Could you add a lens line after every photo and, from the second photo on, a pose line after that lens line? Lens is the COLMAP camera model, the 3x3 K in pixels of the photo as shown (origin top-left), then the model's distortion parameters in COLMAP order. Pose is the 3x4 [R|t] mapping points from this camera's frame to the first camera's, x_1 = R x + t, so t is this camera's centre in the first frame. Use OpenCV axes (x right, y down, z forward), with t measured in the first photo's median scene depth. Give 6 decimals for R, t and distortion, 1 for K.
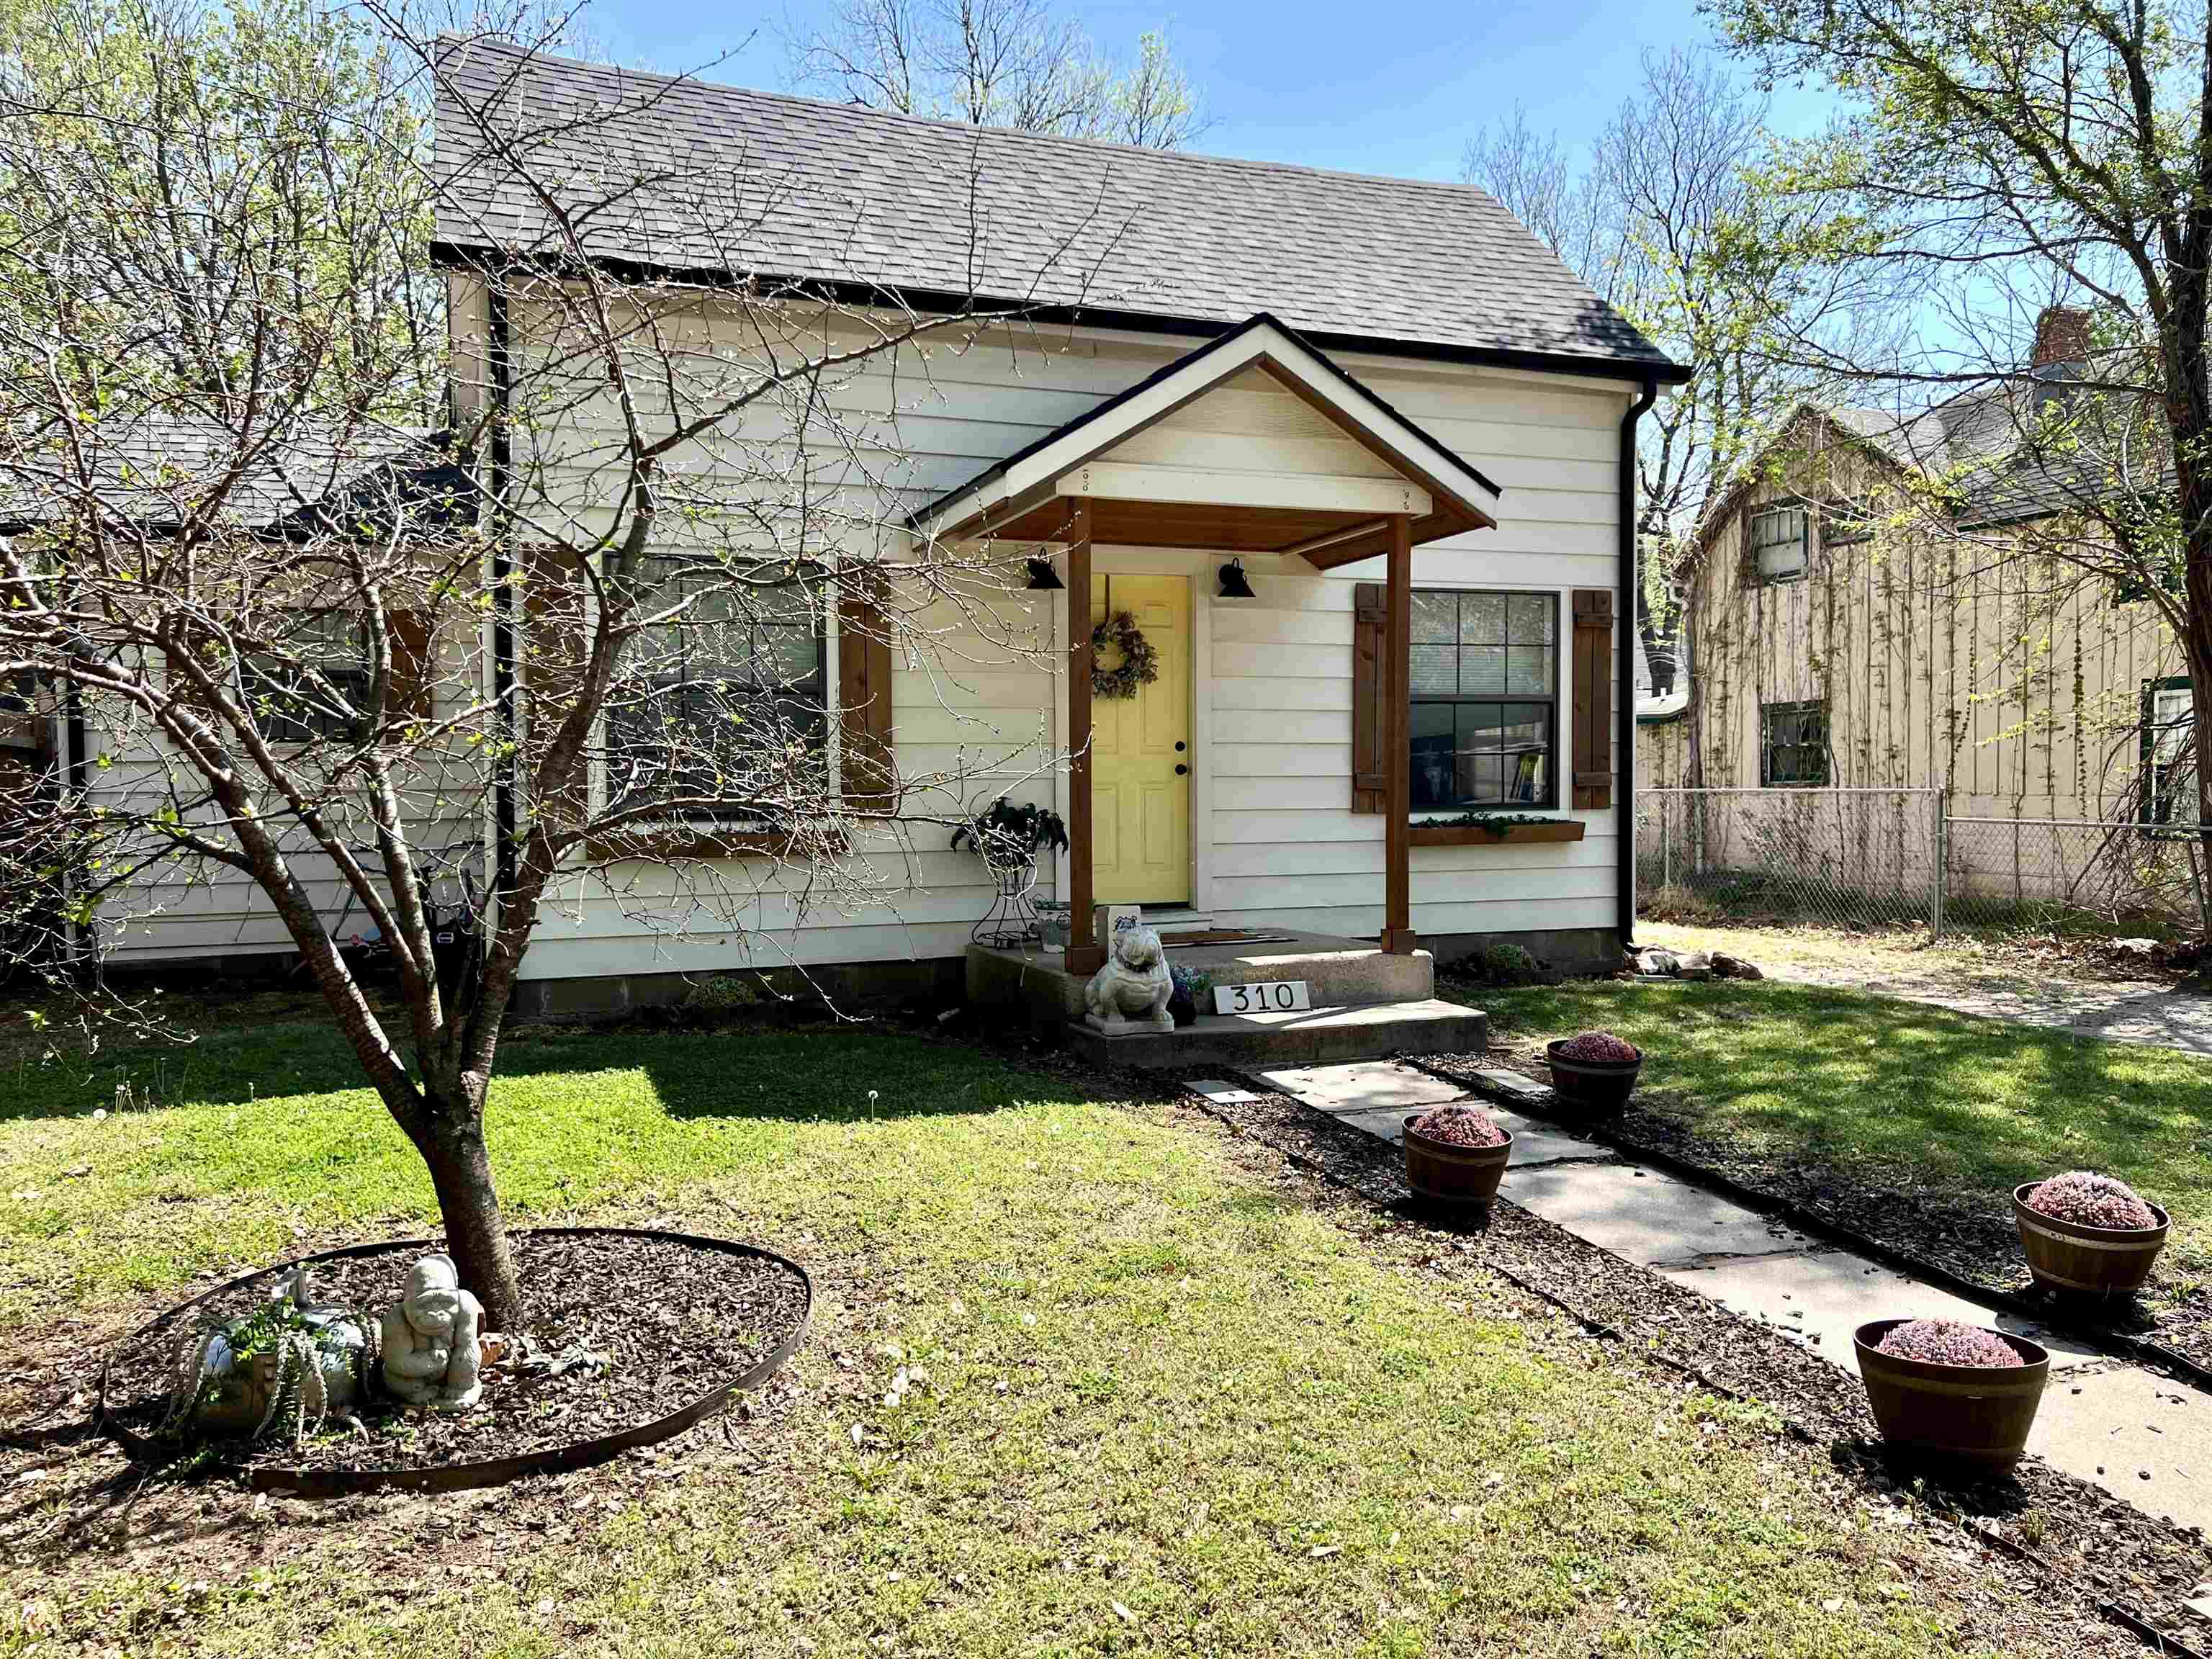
lens RADIAL K [[1699.2, 0, 1106.0], [0, 1699.2, 829.5], [0, 0, 1]] dist [-0.001069, -0.000668]
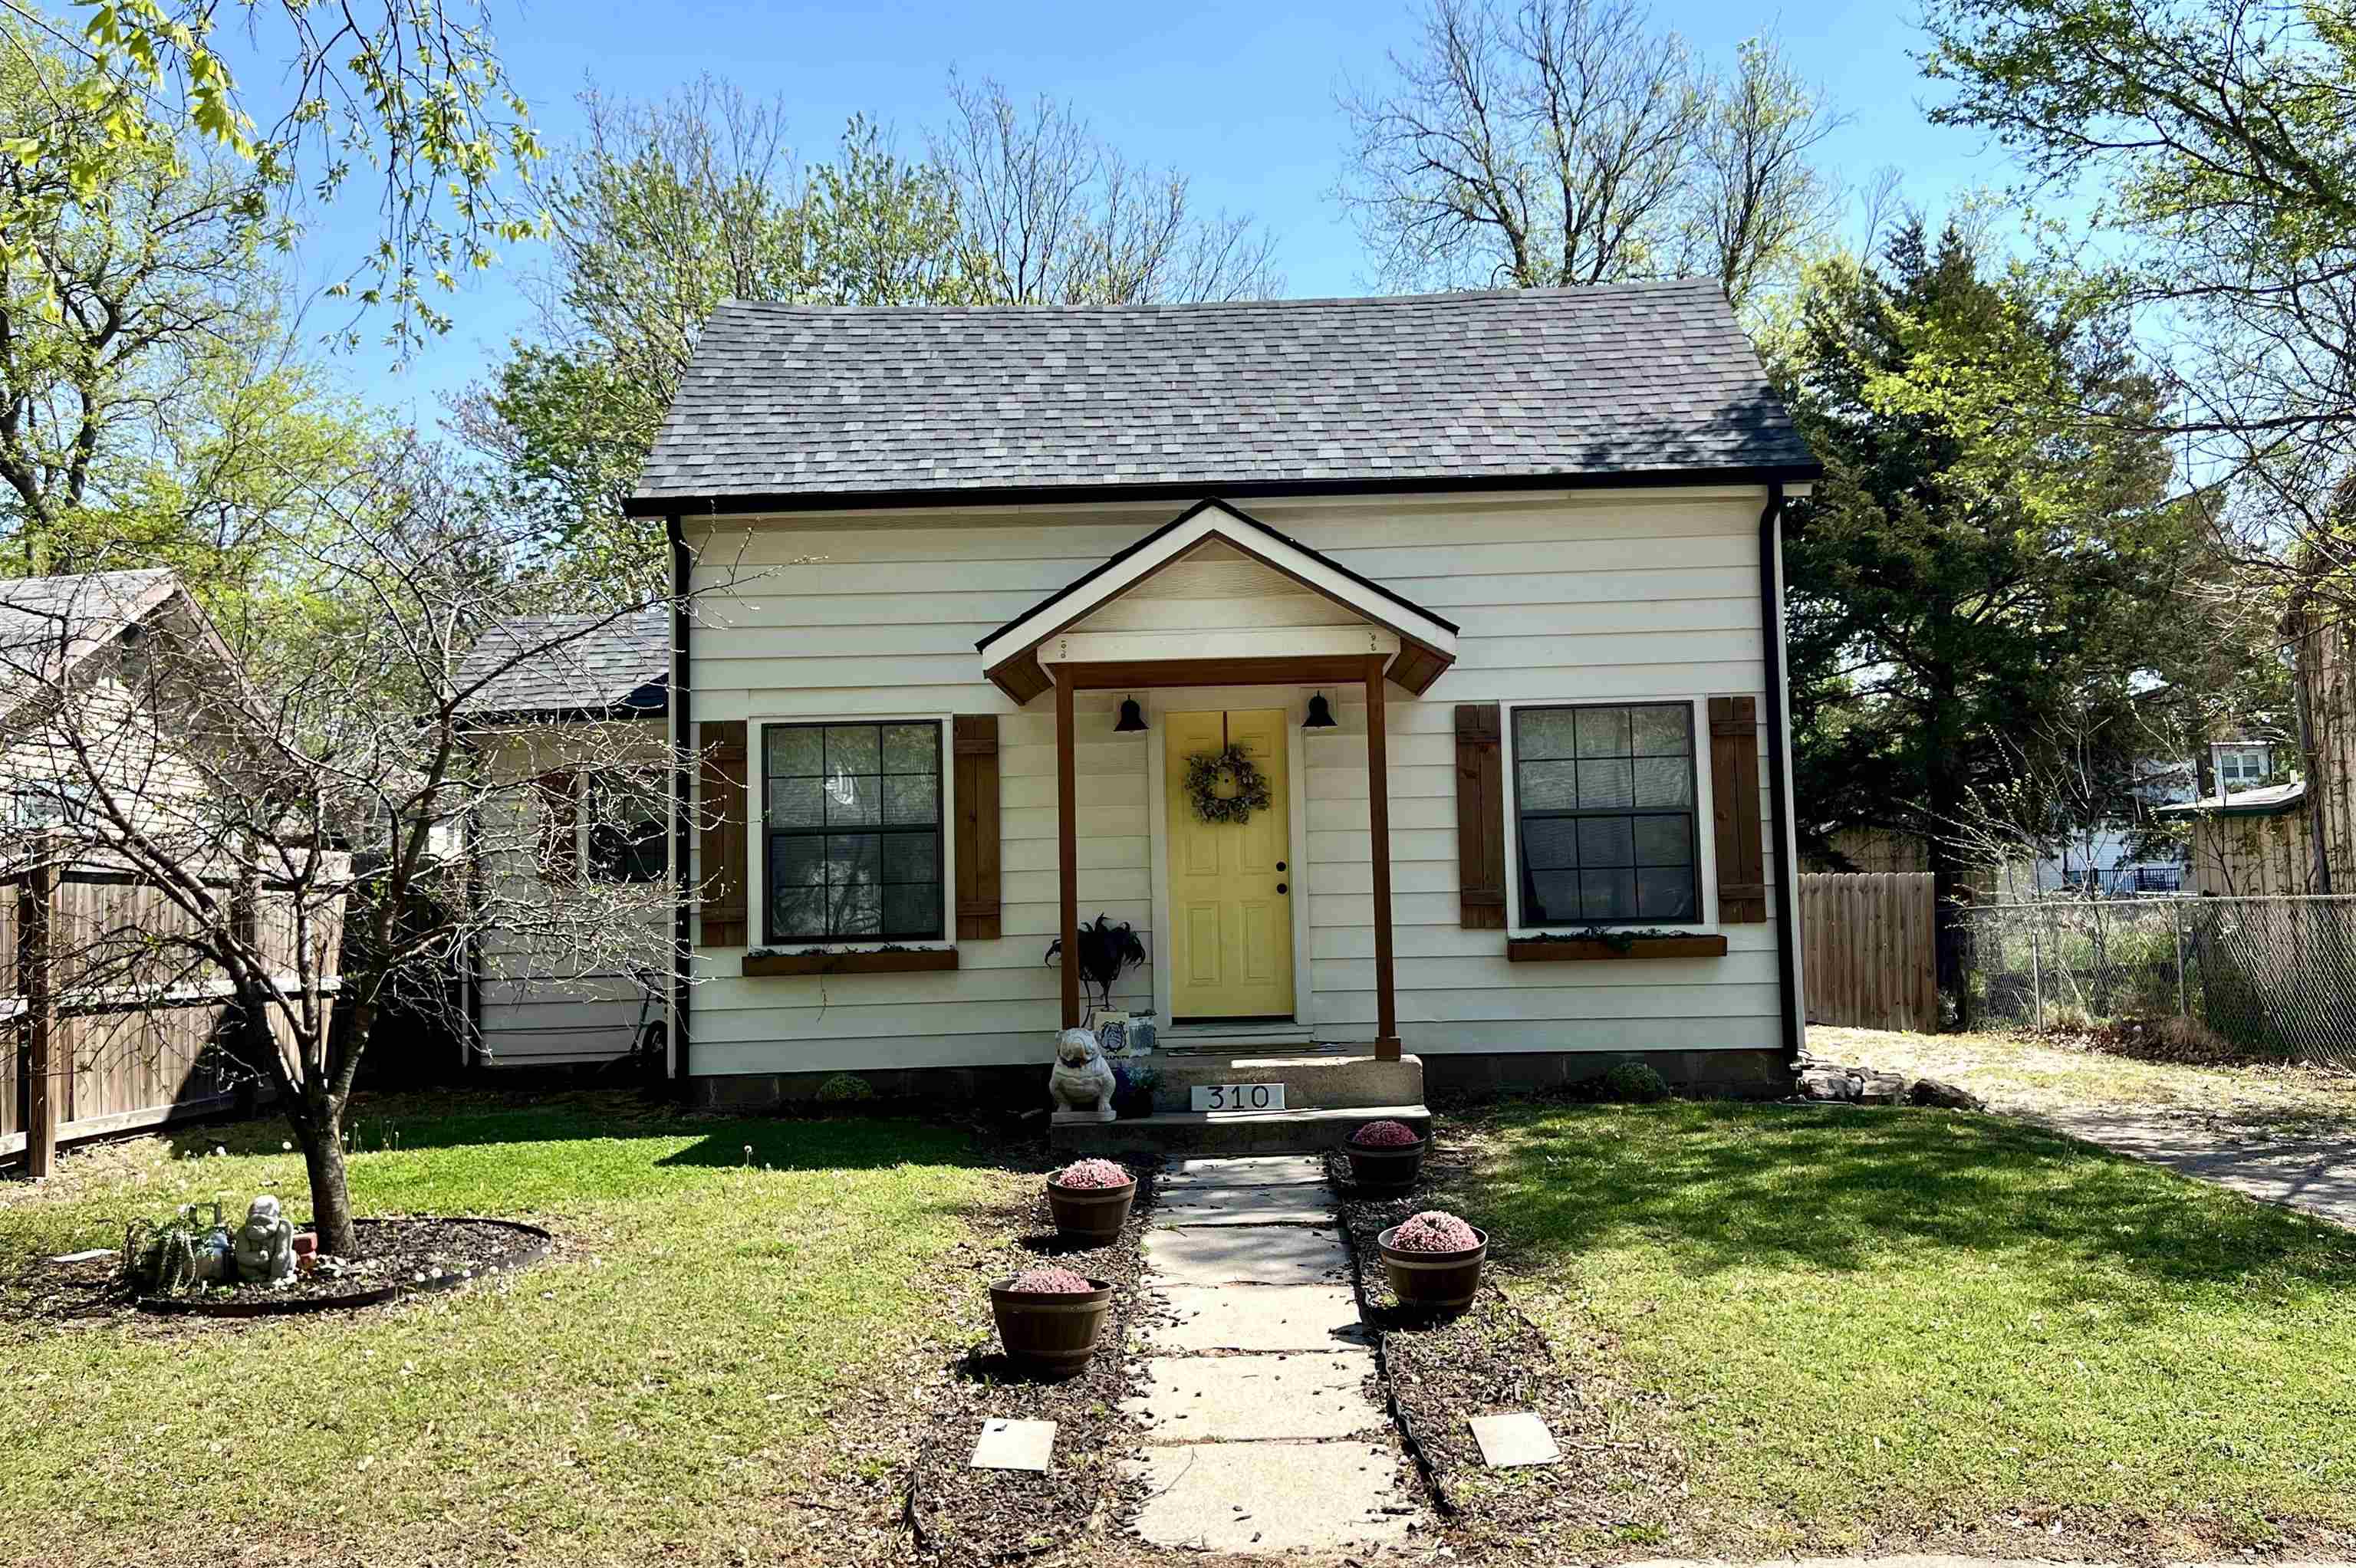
lens RADIAL K [[2088.0, 0, 1196.8], [0, 2088.0, 714.3], [0, 0, 1]] dist [0.066990, -0.114996]
pose [[0.935473, -0.045192, -0.350496, 0.435913], [0.004578, 0.993256, -0.115849, 0.007079], [0.353368, 0.106769, 0.929371, -0.235091]]
